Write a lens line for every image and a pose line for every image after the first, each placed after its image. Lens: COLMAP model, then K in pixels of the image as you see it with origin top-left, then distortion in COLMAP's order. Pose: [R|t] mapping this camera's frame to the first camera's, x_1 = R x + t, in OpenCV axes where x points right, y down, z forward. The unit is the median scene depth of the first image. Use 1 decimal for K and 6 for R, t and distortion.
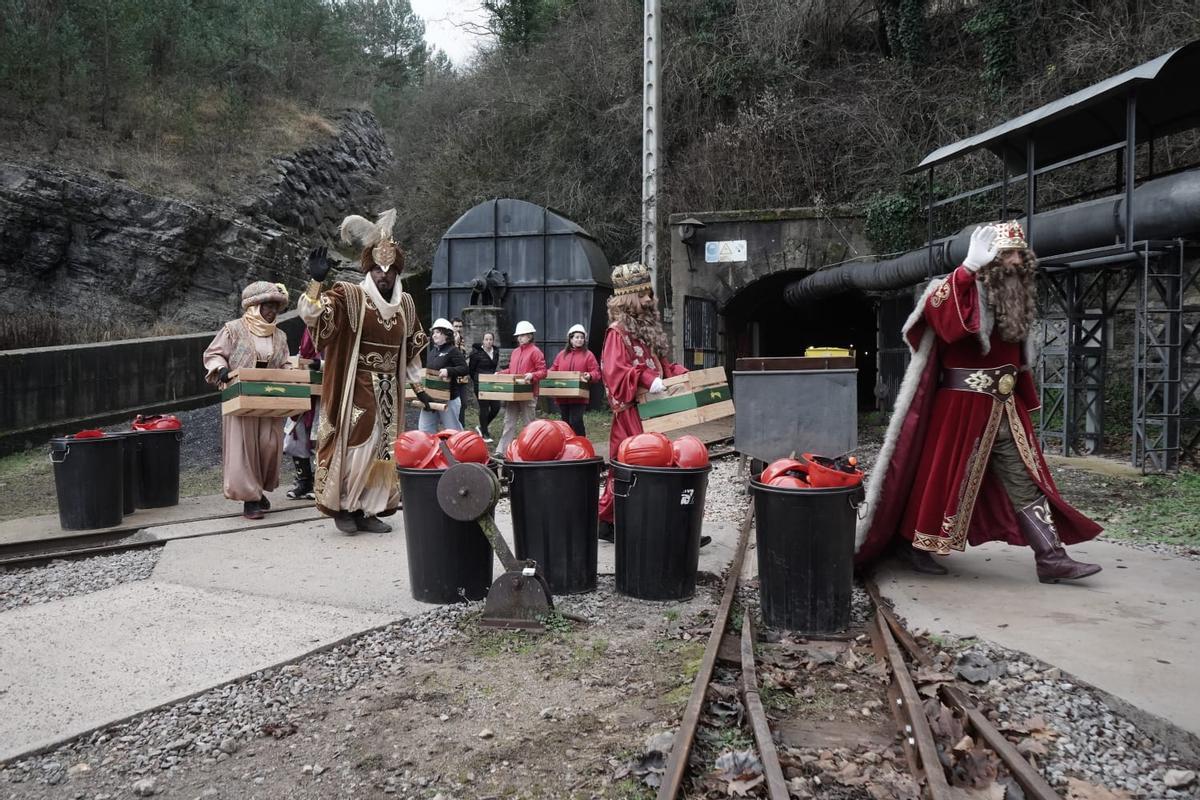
lens RADIAL K [[984.0, 0, 600.0], [0, 984.0, 400.0], [0, 0, 1]] dist [0.001945, 0.009184]
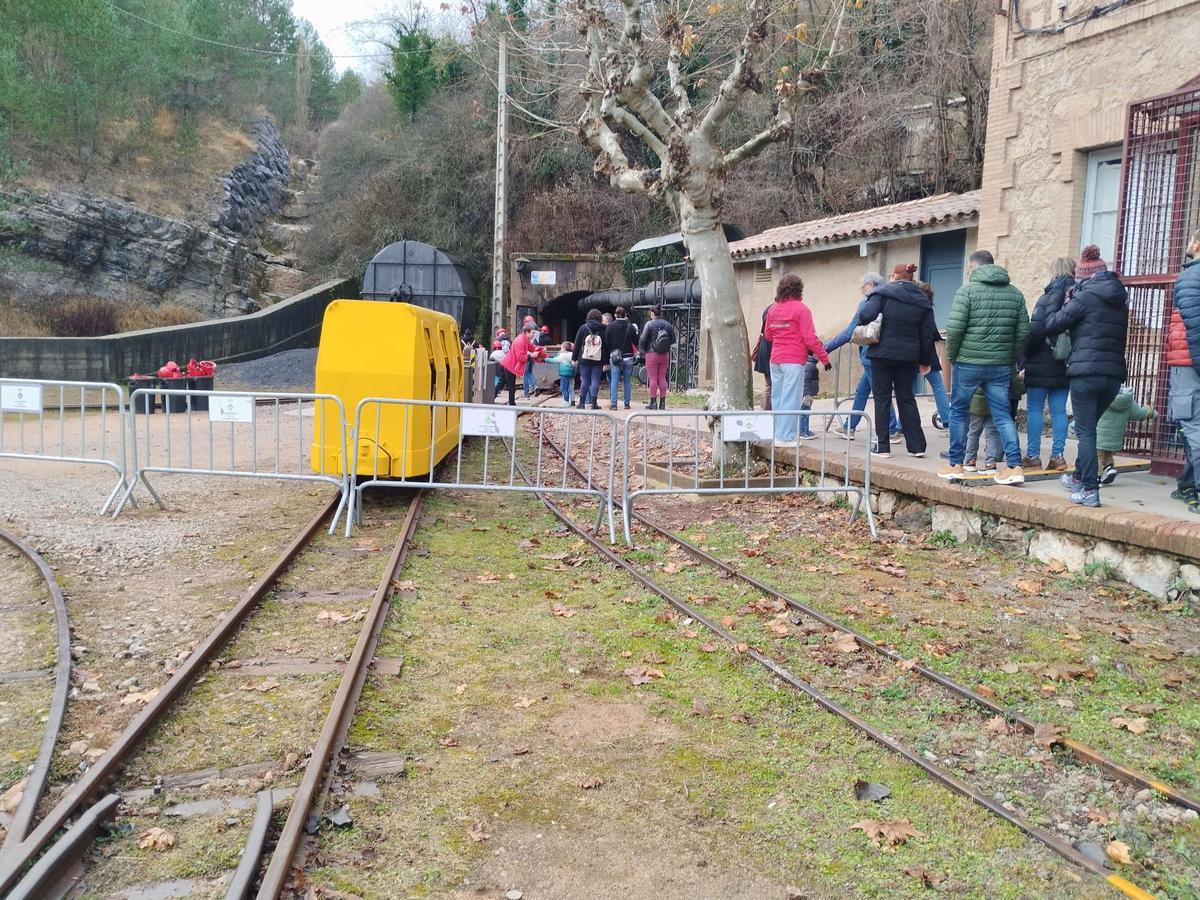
lens RADIAL K [[978.6, 0, 600.0], [0, 978.6, 450.0], [0, 0, 1]] dist [0.014698, 0.007390]
pose [[0.989492, 0.014739, 0.143837, -0.012121], [-0.025980, 0.996724, 0.076588, 0.011304], [-0.142237, -0.079520, 0.986633, -0.663974]]
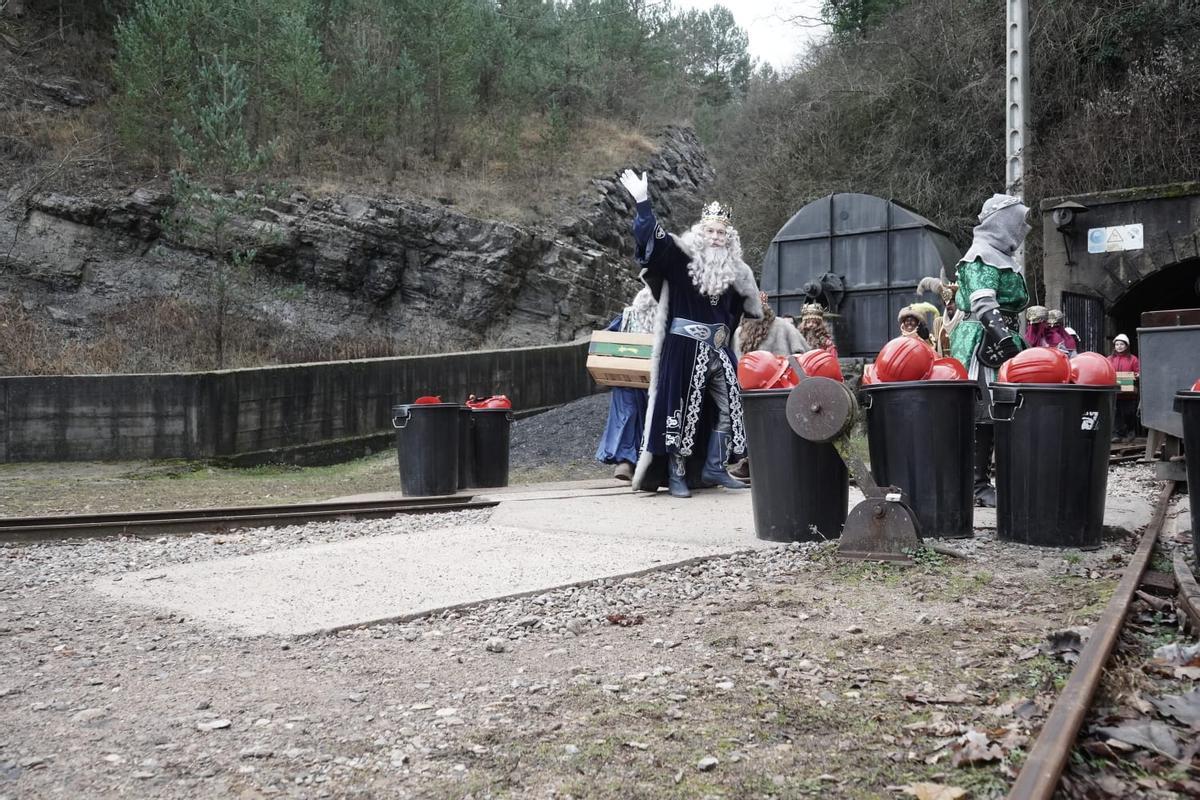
lens RADIAL K [[1087.9, 0, 600.0], [0, 1087.9, 400.0], [0, 0, 1]] dist [0.006742, 0.019159]
pose [[0.952001, -0.008026, -0.305991, -0.004549], [-0.005158, 0.999094, -0.042251, 0.024469], [0.306053, 0.041801, 0.951096, 0.000975]]
